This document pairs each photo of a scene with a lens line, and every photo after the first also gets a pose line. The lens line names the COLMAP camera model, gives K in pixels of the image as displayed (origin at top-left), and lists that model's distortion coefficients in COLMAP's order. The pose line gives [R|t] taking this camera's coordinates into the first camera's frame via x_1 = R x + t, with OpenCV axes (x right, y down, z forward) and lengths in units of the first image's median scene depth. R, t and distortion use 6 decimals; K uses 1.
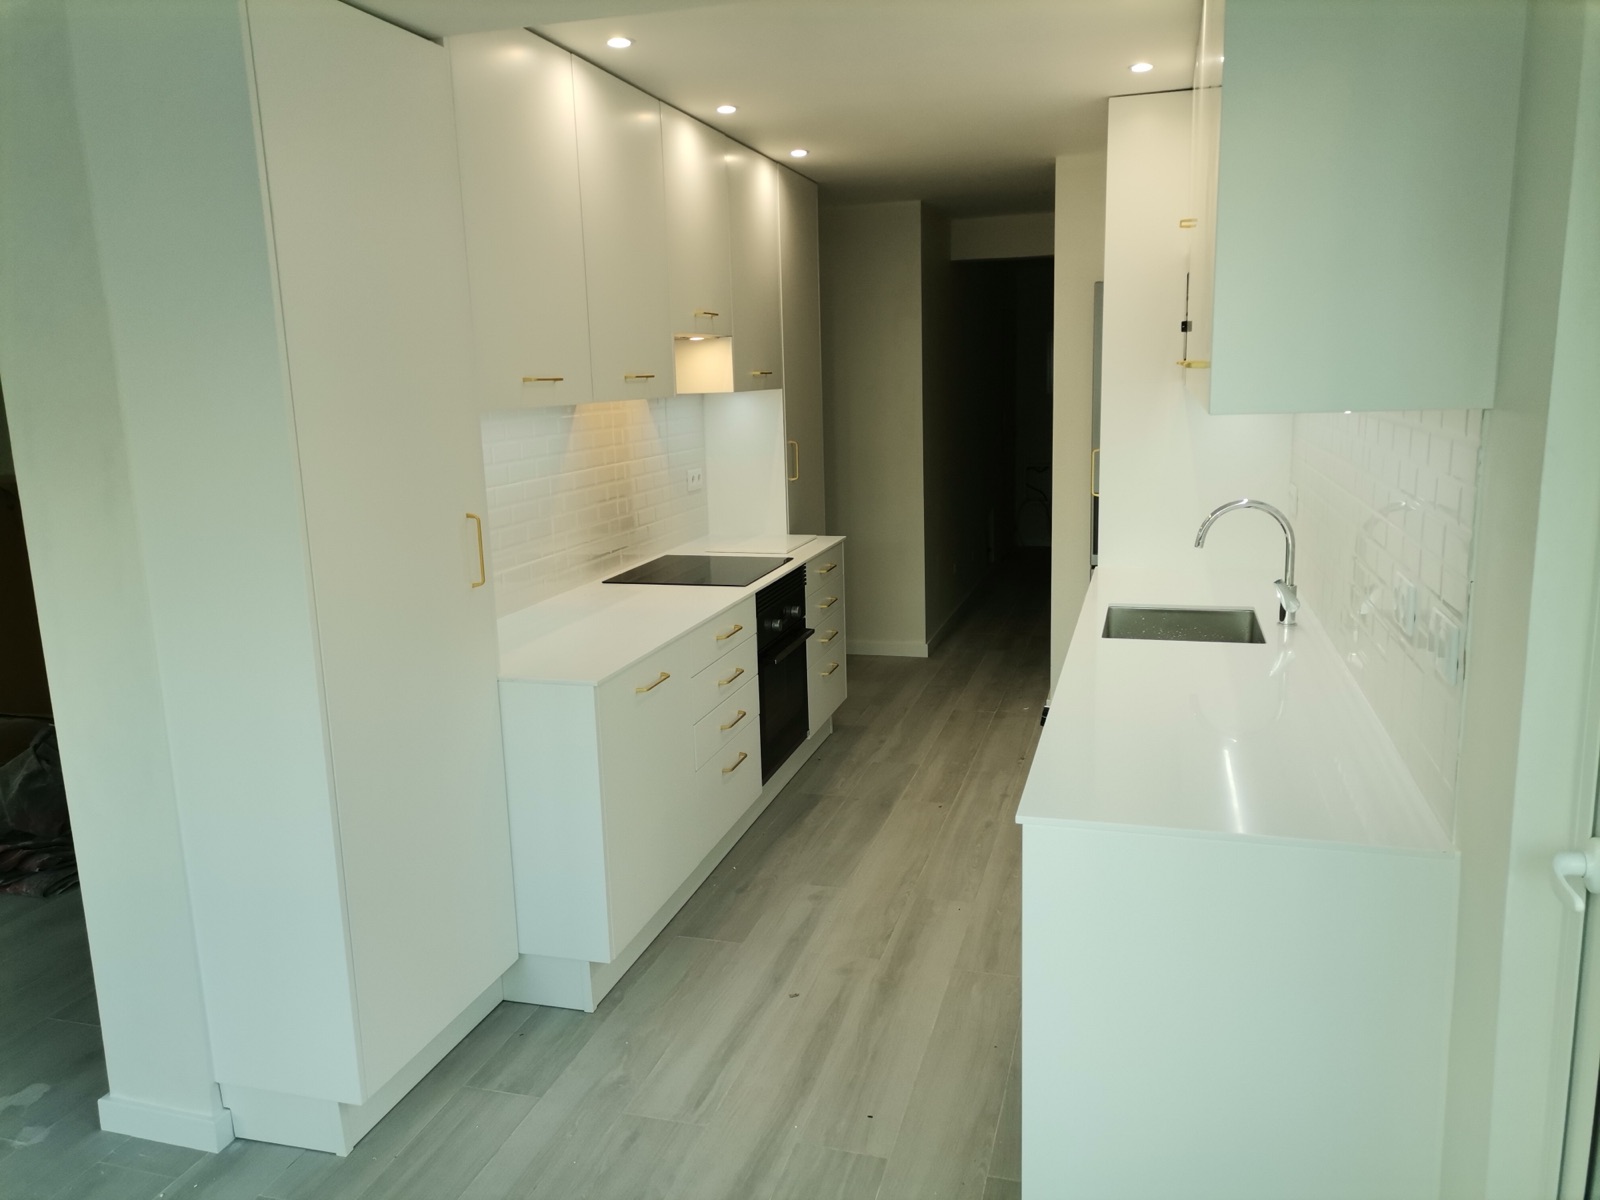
lens RADIAL K [[1195.6, 0, 800.0], [0, 1195.6, 600.0], [0, 0, 1]] dist [0.032067, -0.008301]
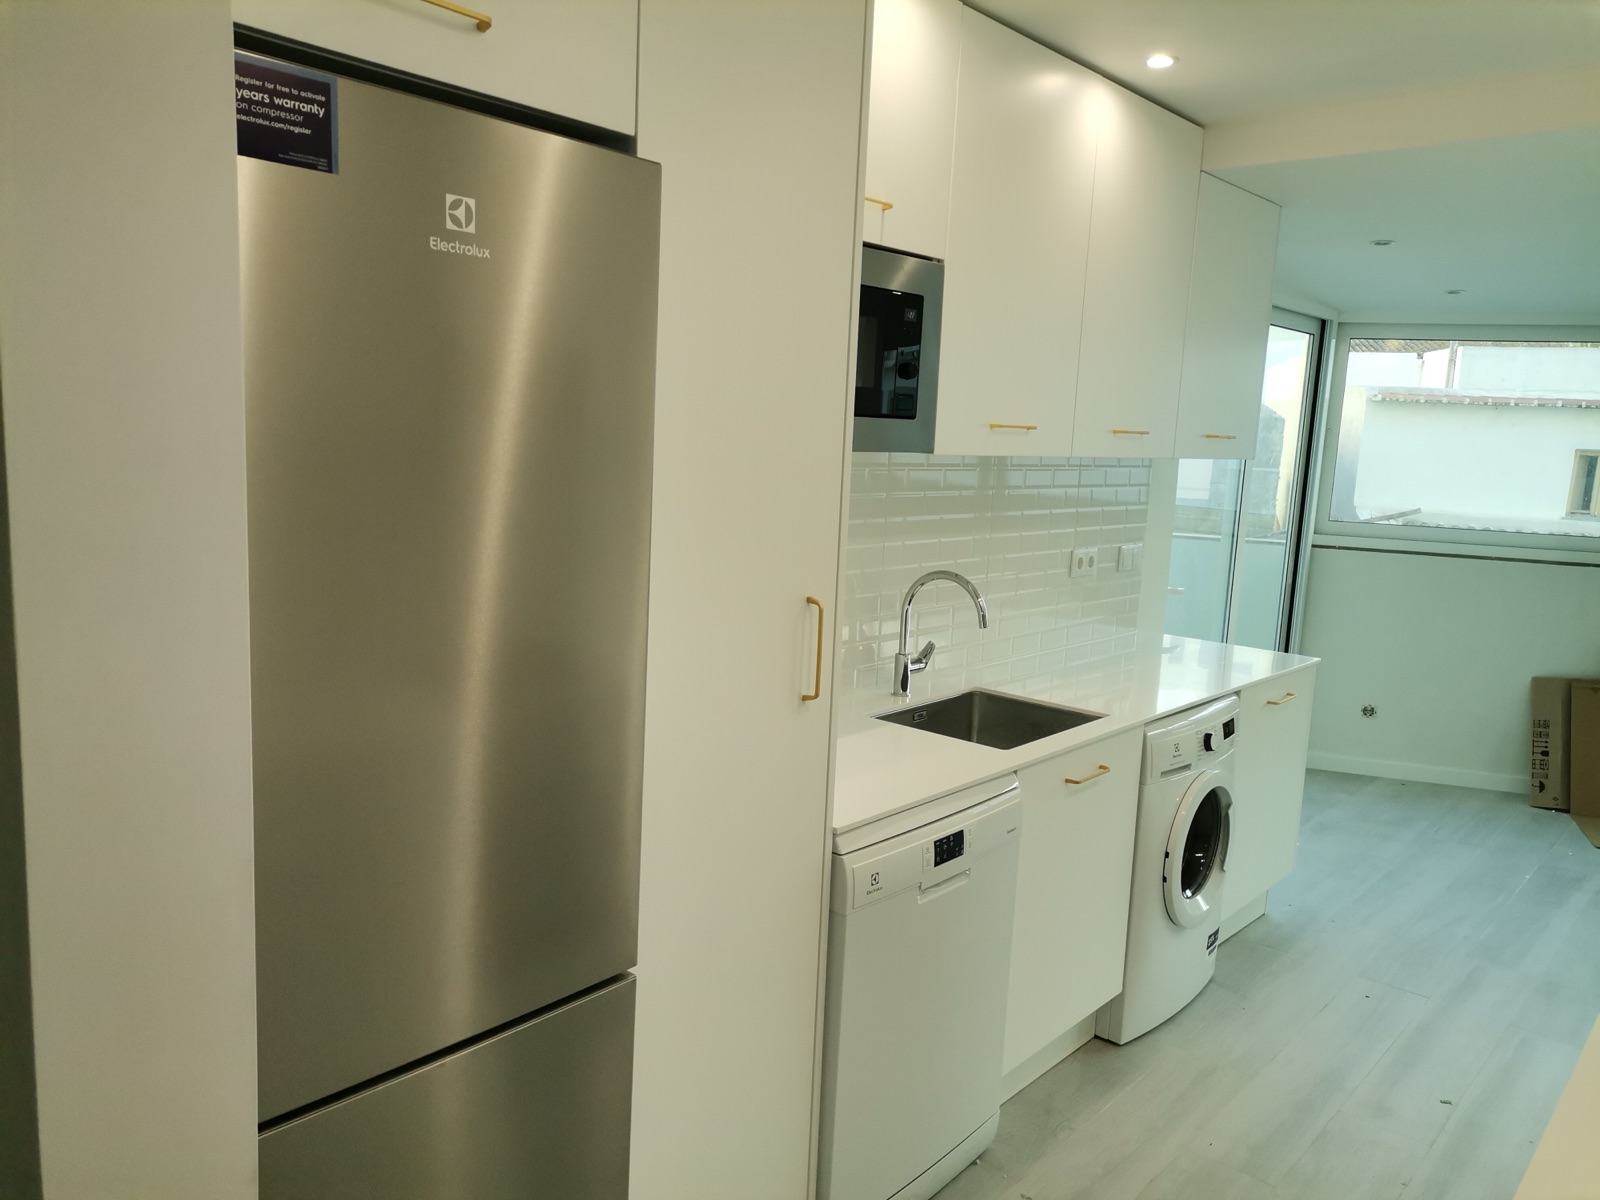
lens RADIAL K [[1195.6, 0, 800.0], [0, 1195.6, 600.0], [0, 0, 1]] dist [0.032067, -0.008301]
pose [[-0.907957, -0.071295, 0.412953, 0.060589], [0.063077, 0.950944, 0.302864, -0.244626], [-0.414288, 0.301036, -0.858920, 1.292946]]
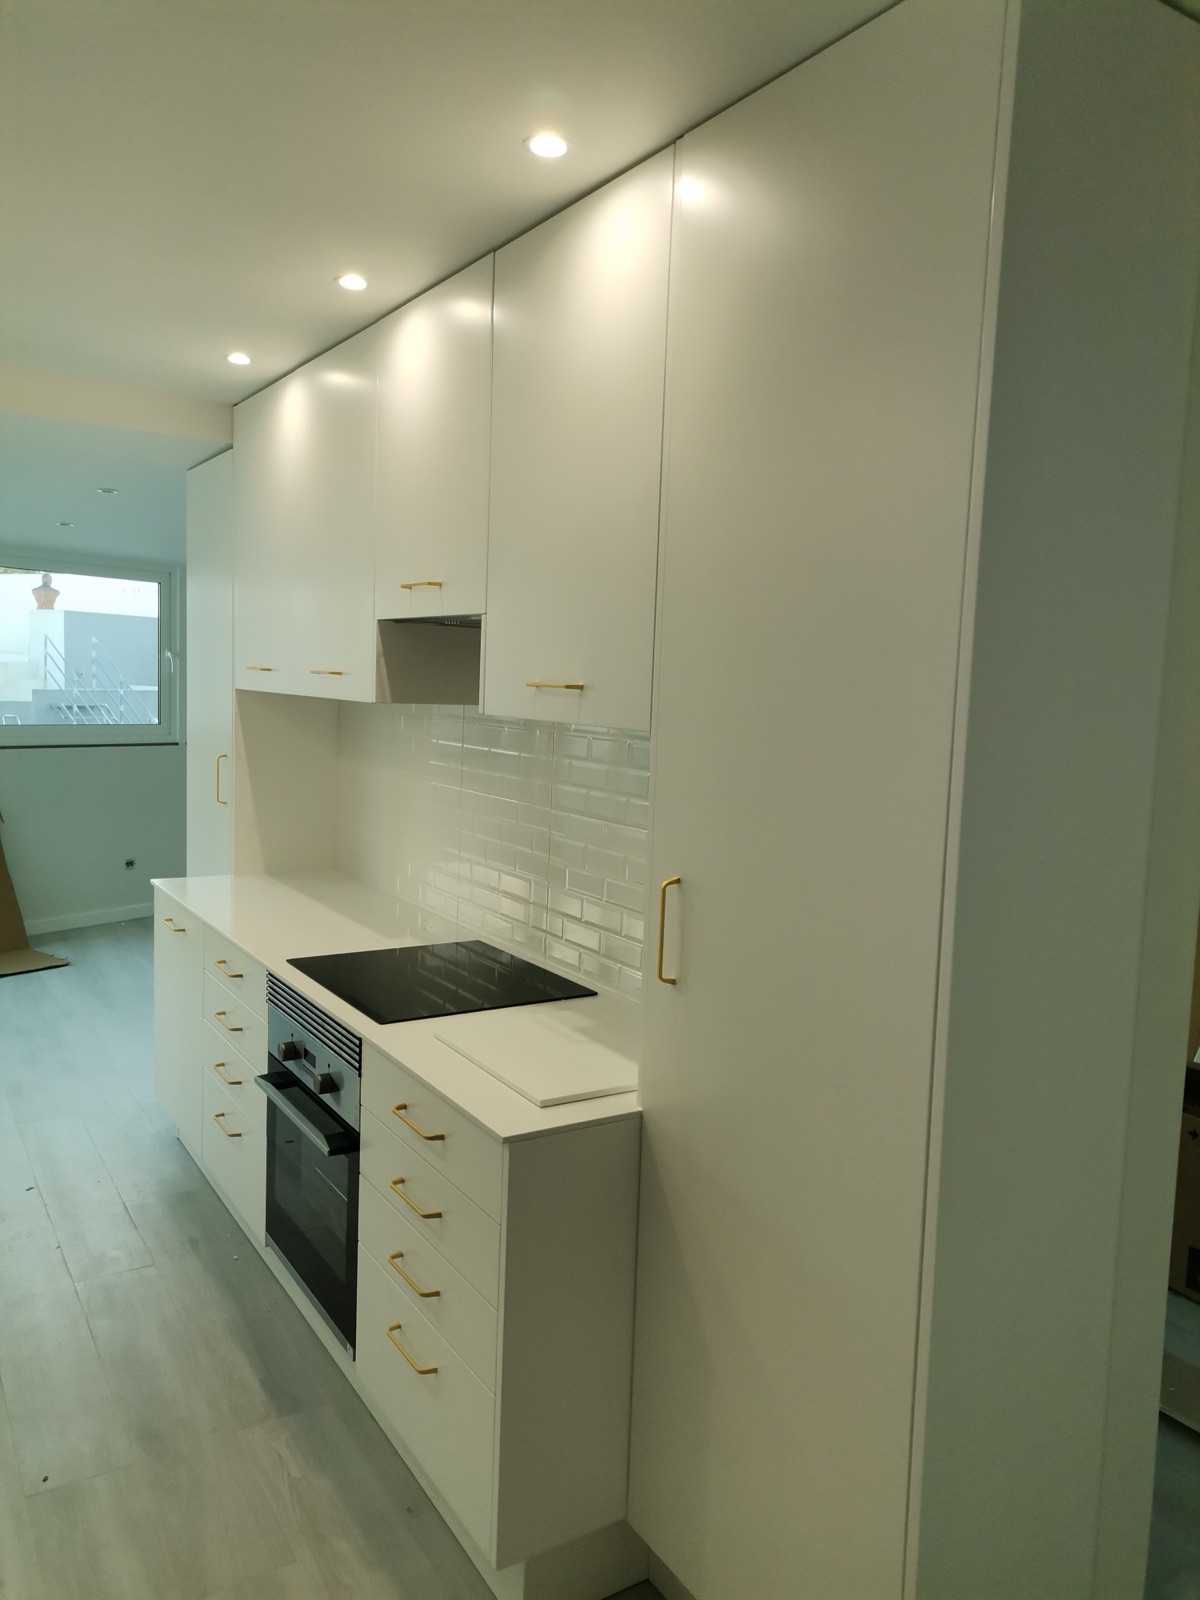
lens RADIAL K [[1195.6, 0, 600.0], [0, 1195.6, 800.0], [0, 0, 1]] dist [0.032067, -0.008301]
pose [[-0.664402, 0.082993, -0.742753, 0.315252], [-0.158688, 0.955490, 0.248712, -0.276832], [0.730334, 0.283111, -0.621660, 1.375131]]
